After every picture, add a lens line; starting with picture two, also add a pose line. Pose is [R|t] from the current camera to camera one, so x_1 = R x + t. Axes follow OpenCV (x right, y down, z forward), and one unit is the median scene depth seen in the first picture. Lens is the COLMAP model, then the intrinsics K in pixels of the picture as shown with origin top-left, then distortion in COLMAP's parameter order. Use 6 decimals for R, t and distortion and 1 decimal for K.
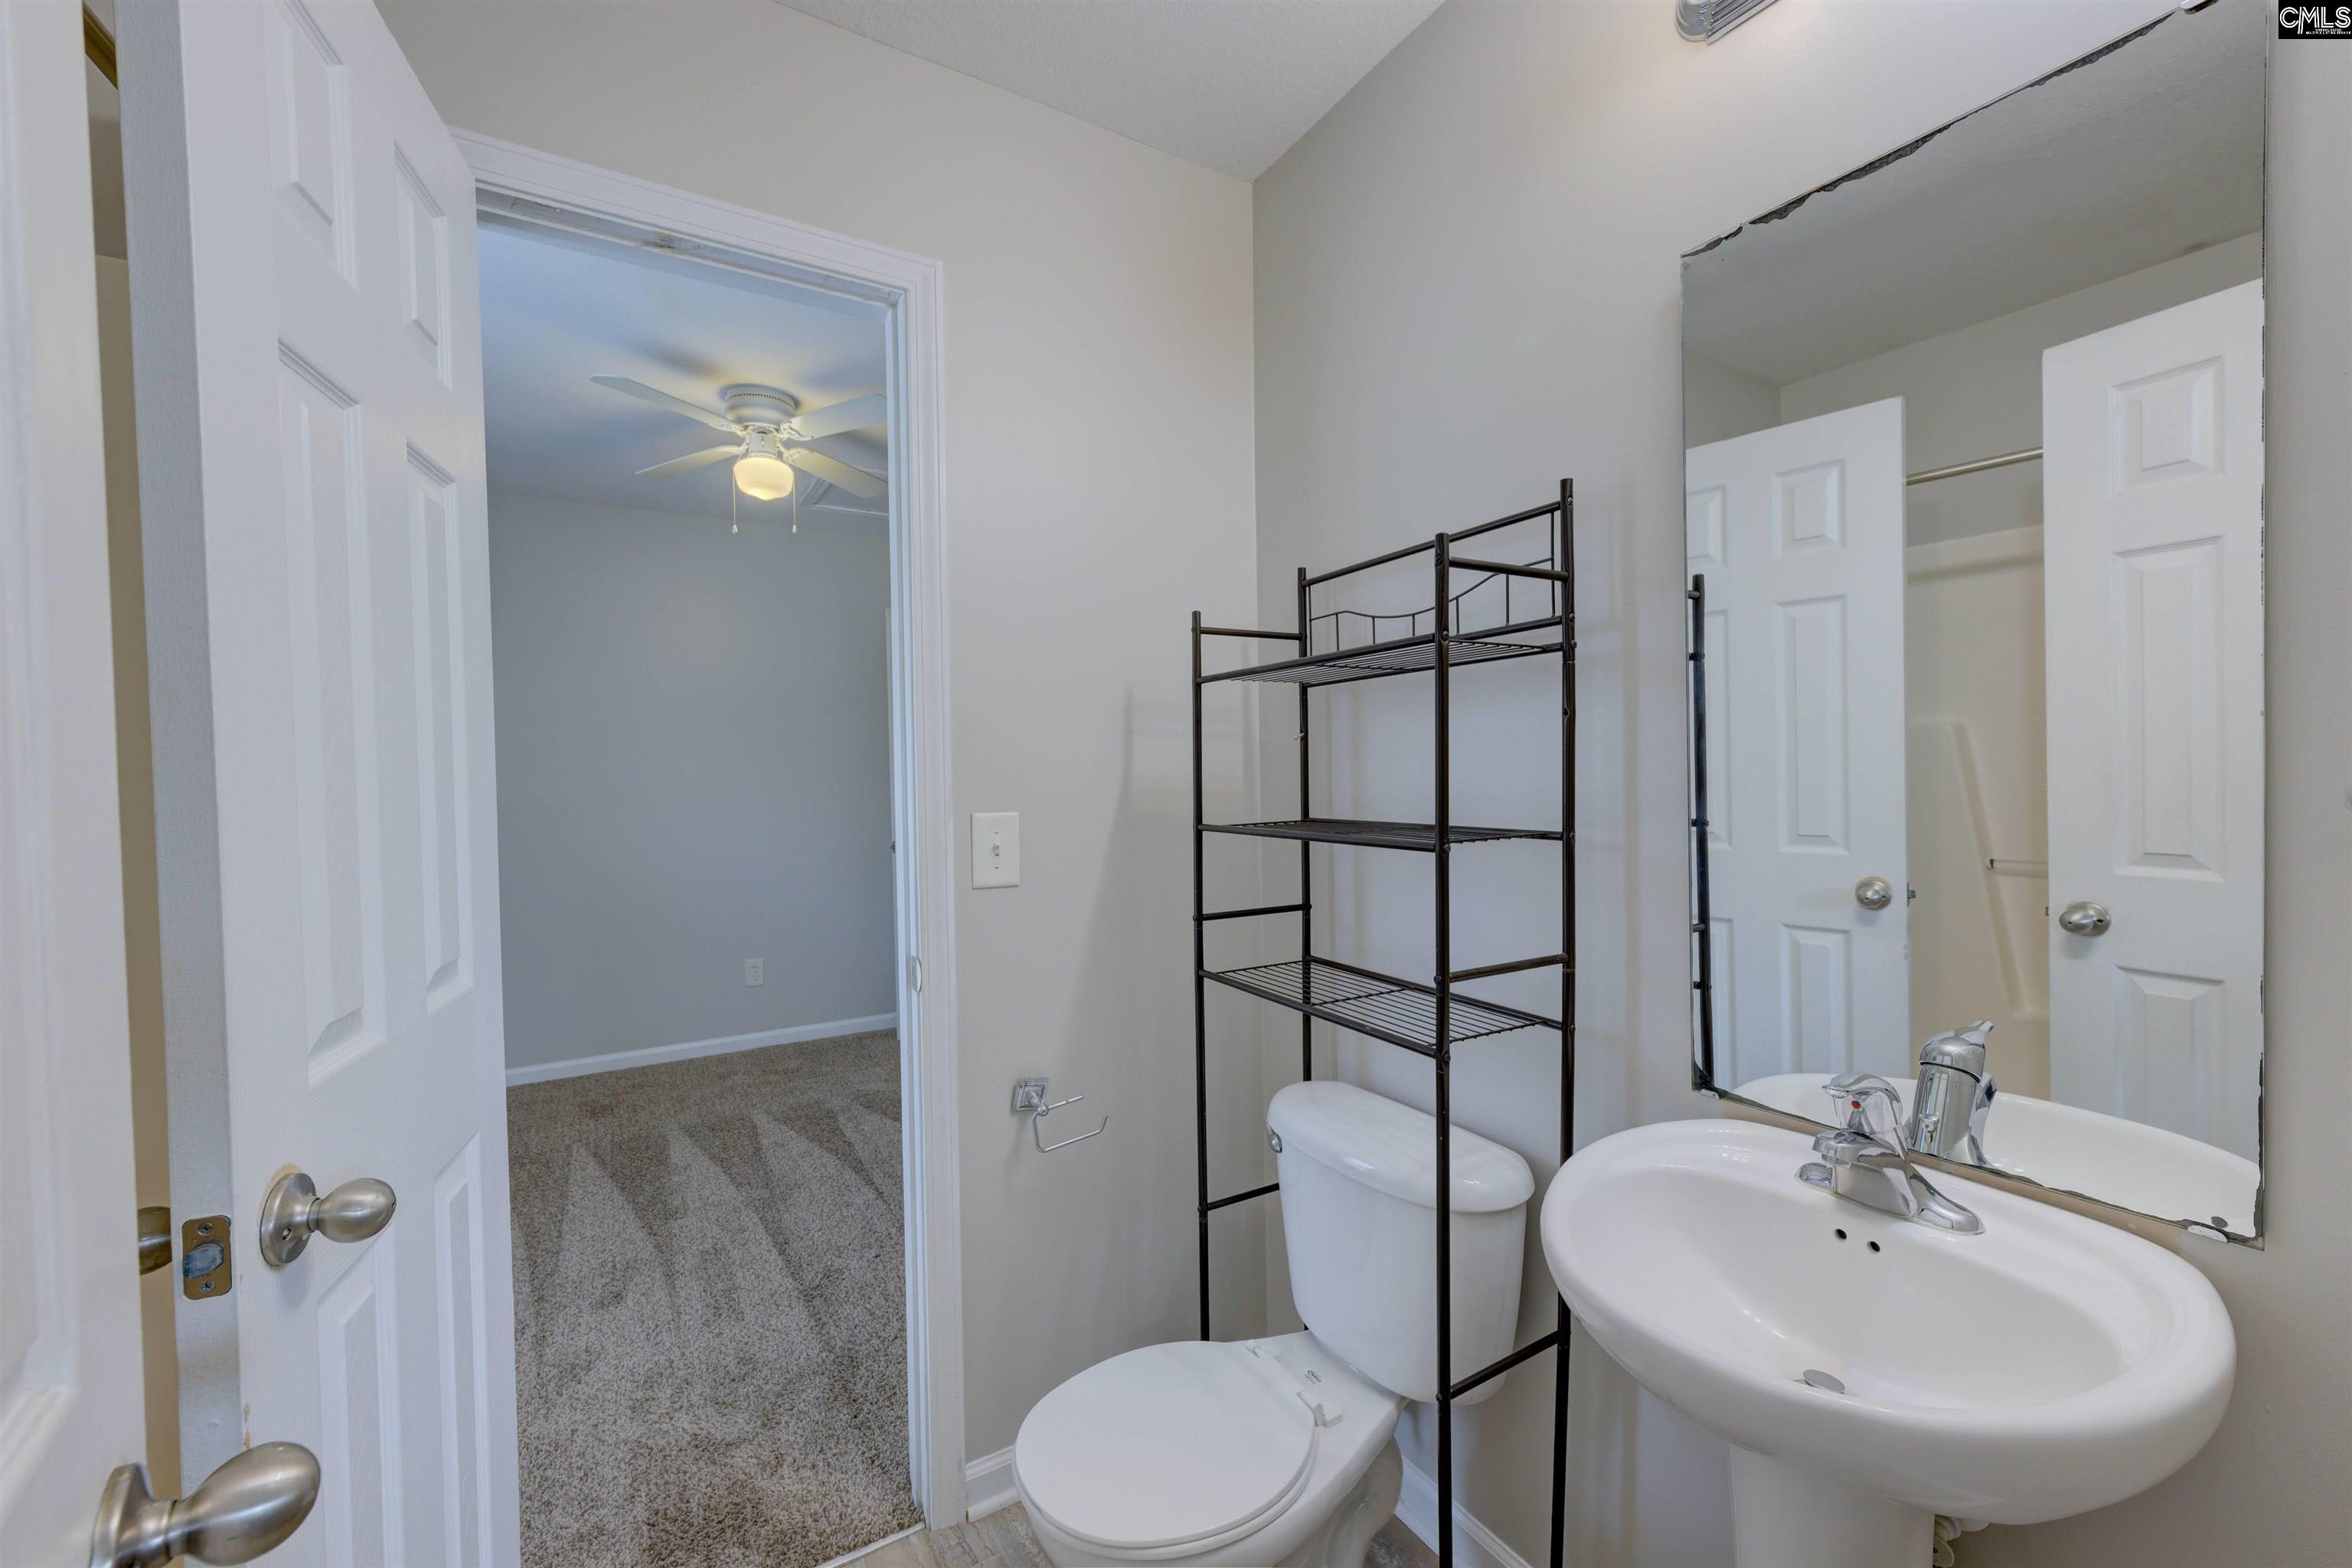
lens RADIAL K [[950.9, 0, 1203.5], [0, 950.9, 787.5], [0, 0, 1]] dist [-0.000101, 0.000135]
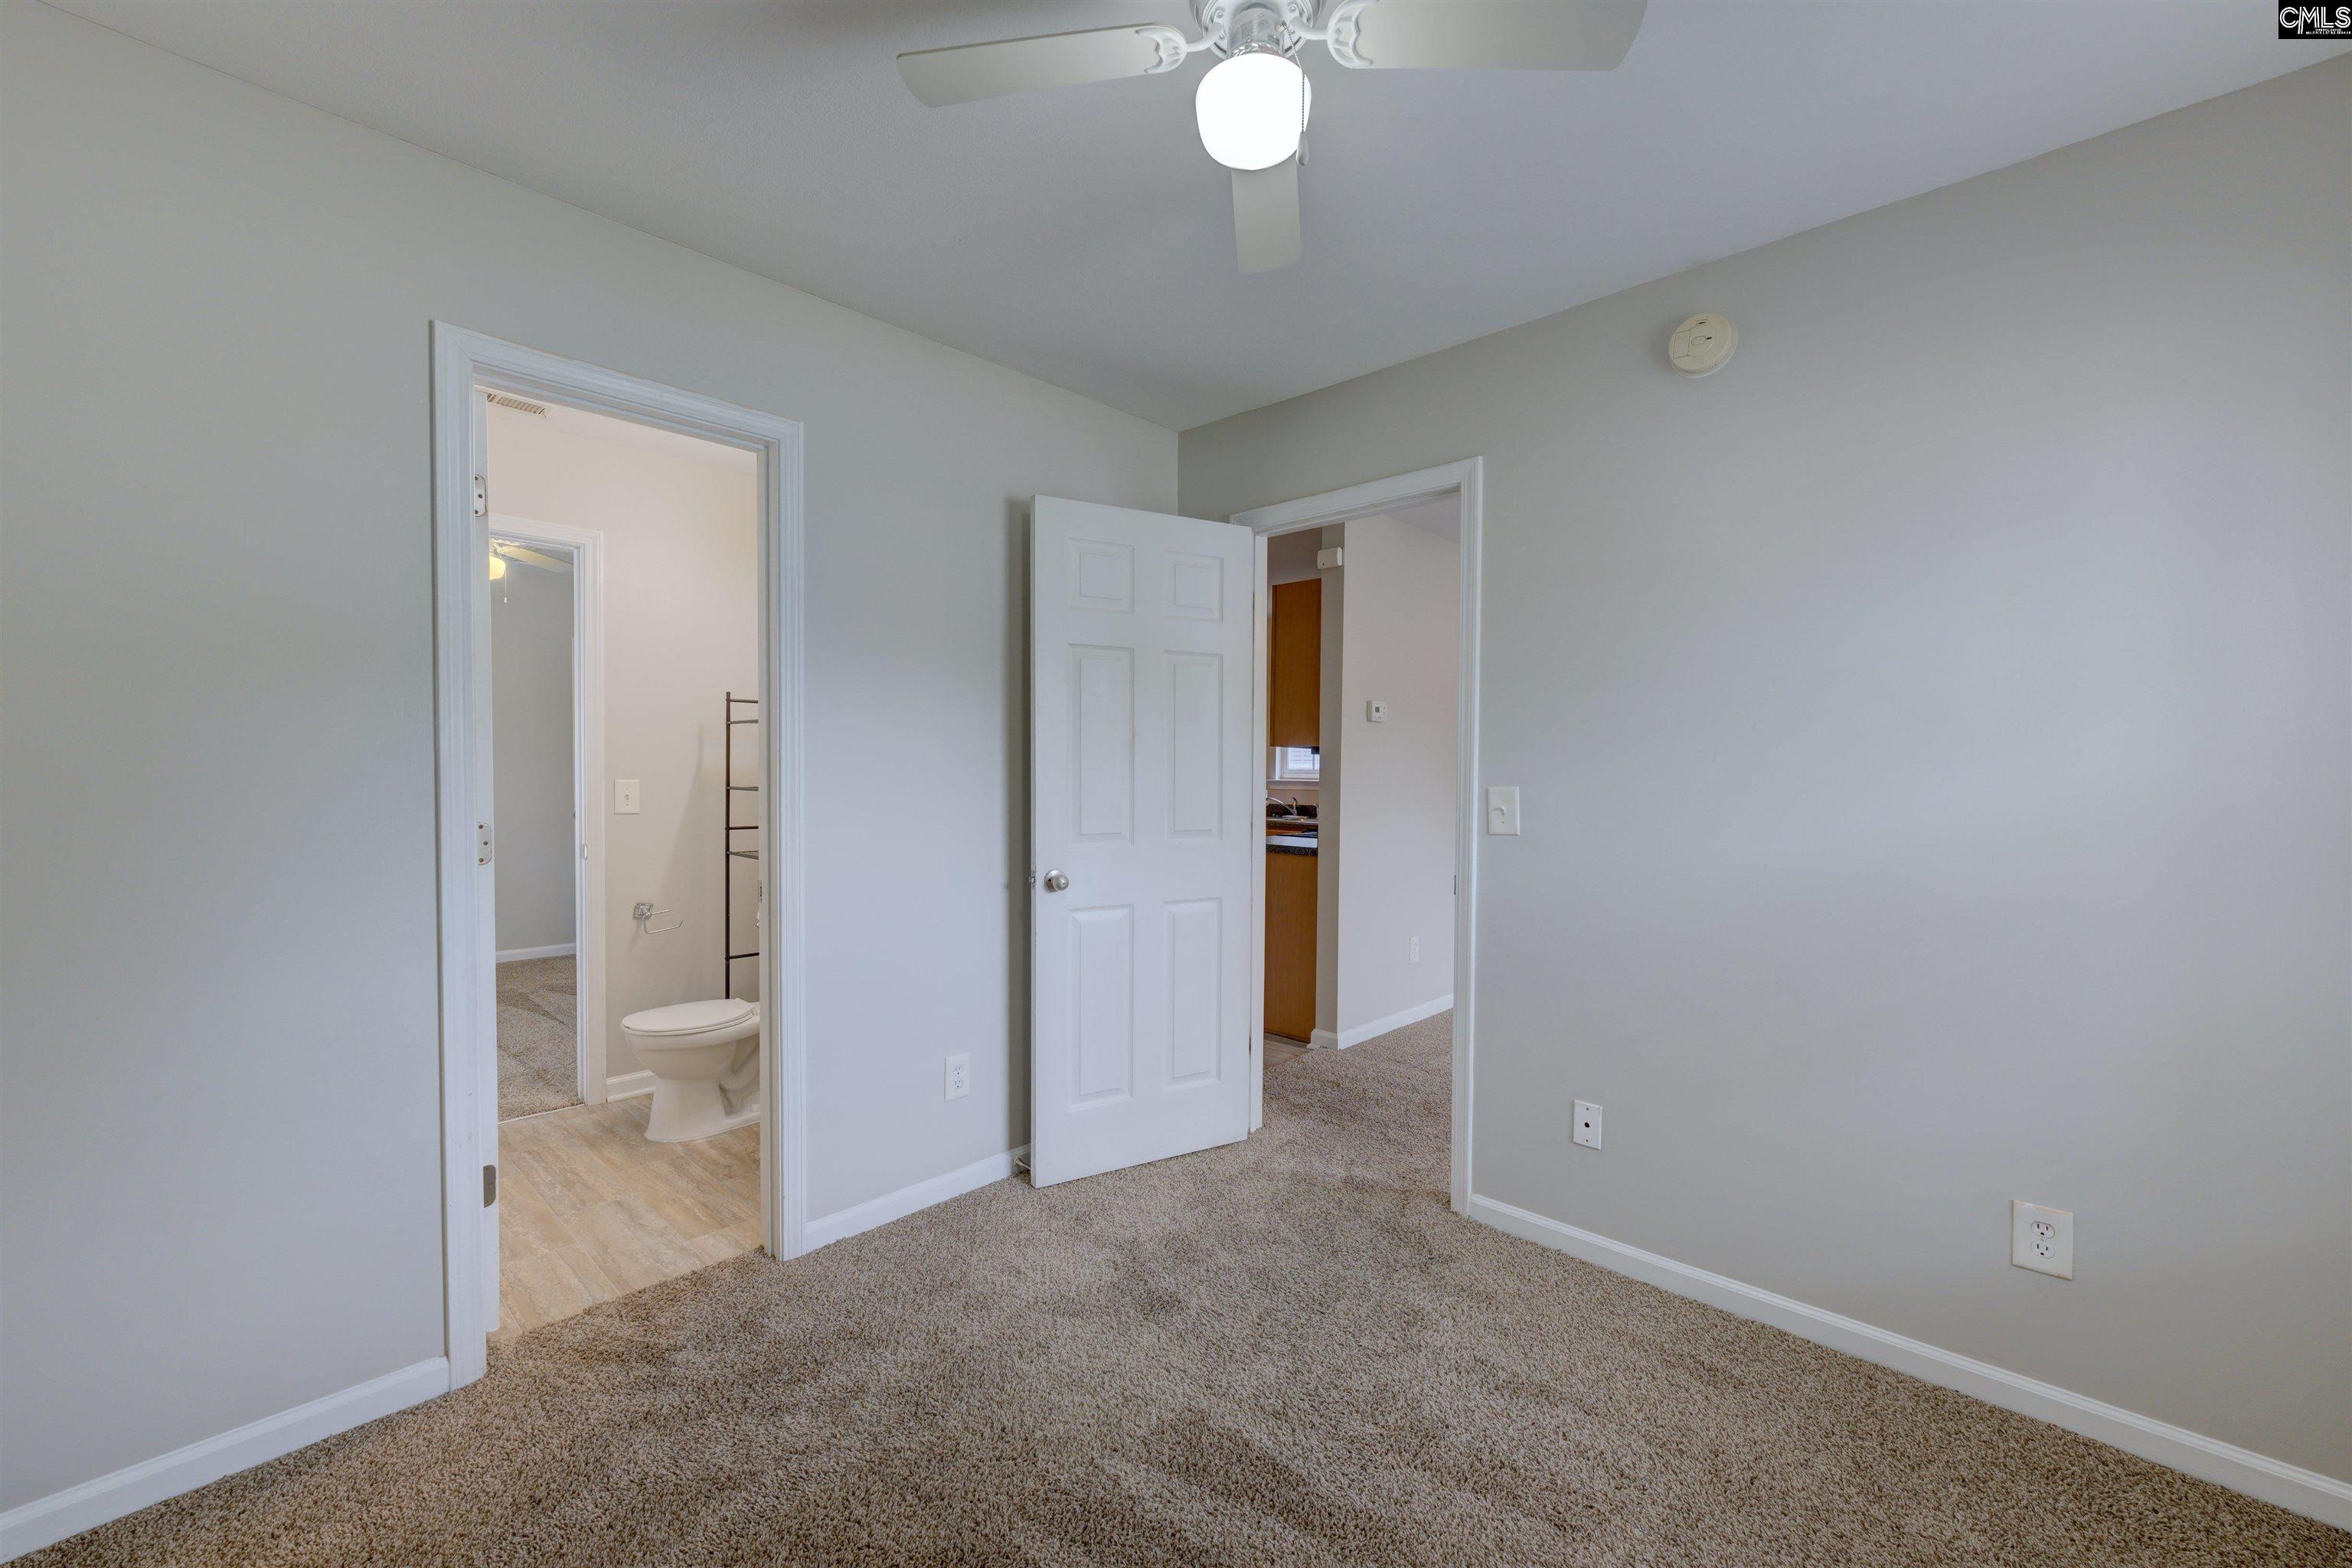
lens RADIAL K [[950.9, 0, 1203.5], [0, 950.9, 787.5], [0, 0, 1]] dist [-0.000101, 0.000135]
pose [[0.965032, 0.016836, 0.261592, 0.454605], [-0.017345, 0.999850, -0.000365, 0.021169], [-0.261559, -0.004185, 0.965178, -1.356156]]
